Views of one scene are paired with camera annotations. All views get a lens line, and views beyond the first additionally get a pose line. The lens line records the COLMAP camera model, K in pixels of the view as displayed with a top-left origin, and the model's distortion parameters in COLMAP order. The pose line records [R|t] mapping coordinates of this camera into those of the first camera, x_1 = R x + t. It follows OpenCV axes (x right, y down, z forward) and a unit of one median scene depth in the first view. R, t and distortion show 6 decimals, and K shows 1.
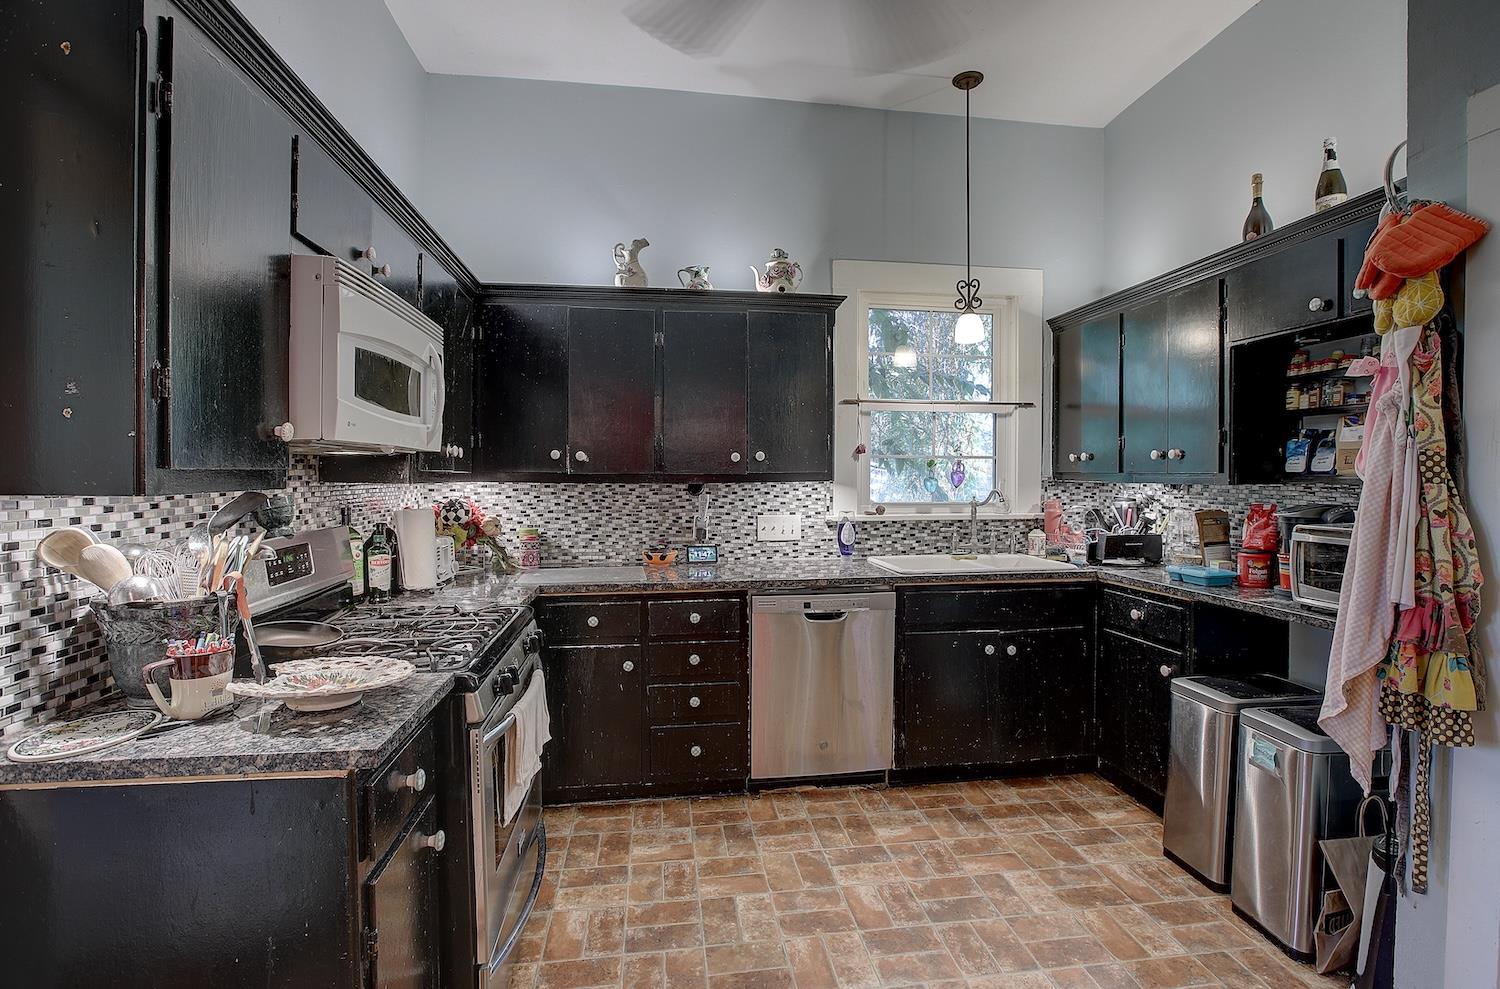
lens RADIAL K [[689.2, 0, 749.4], [0, 689.2, 491.5], [0, 0, 1]] dist [-0.046944, 0.013211]
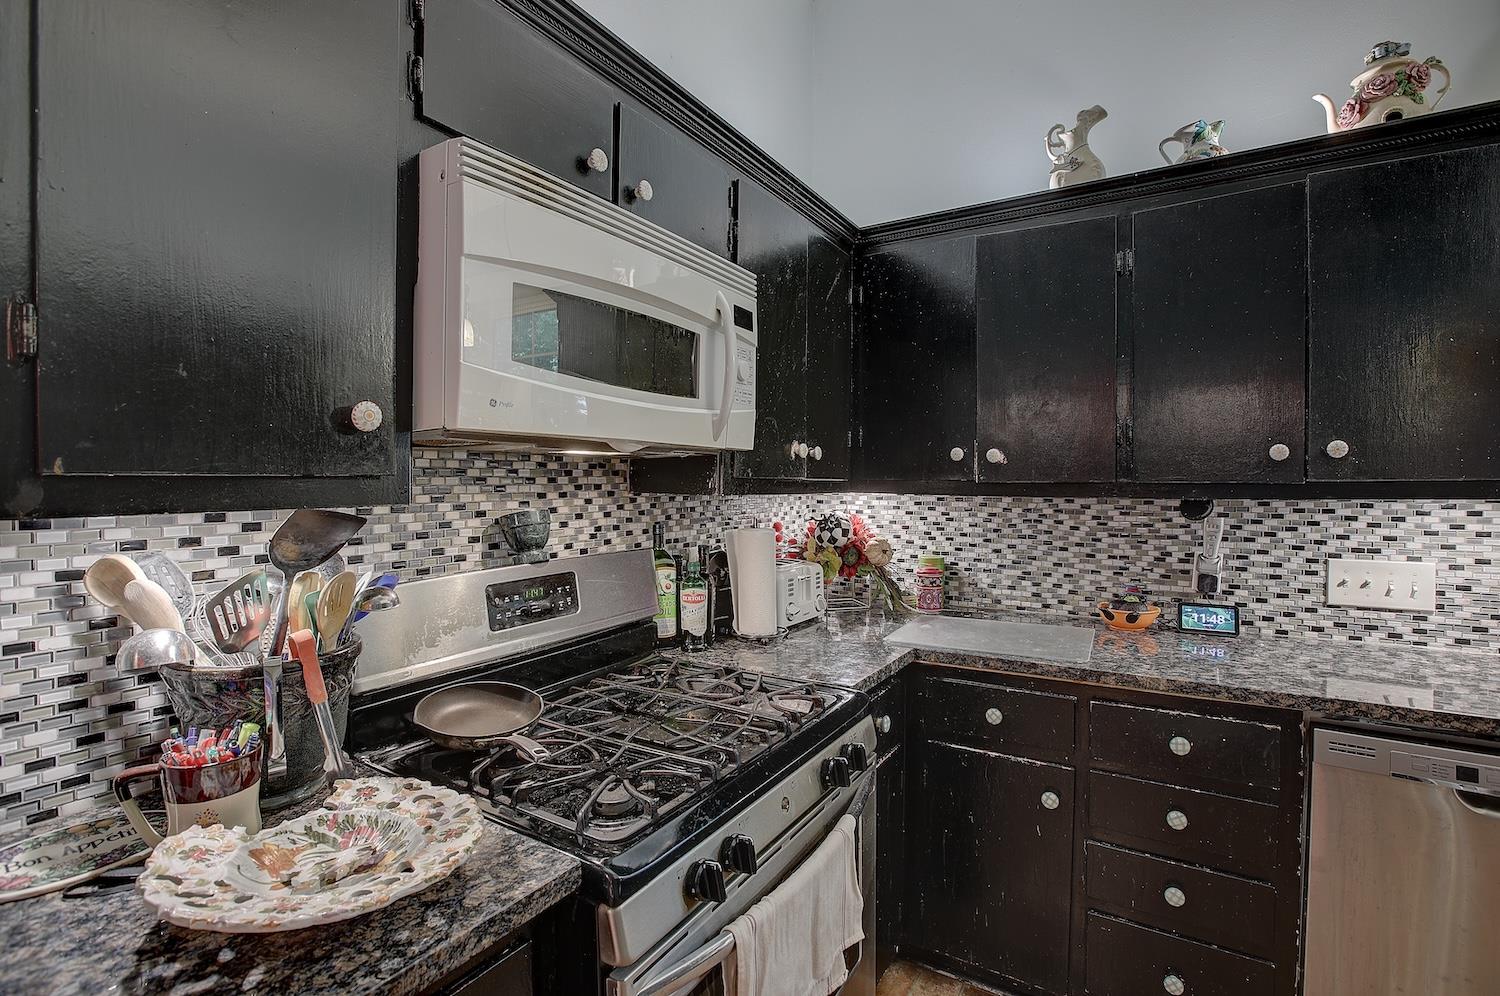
lens RADIAL K [[689.2, 0, 747.1], [0, 689.2, 494.1], [0, 0, 1]] dist [-0.046944, 0.013211]
pose [[0.766576, 0.011471, -0.642051, -0.001205], [-0.016712, 0.999858, -0.002090, -0.009101], [0.641936, 0.012332, 0.766659, 0.339144]]
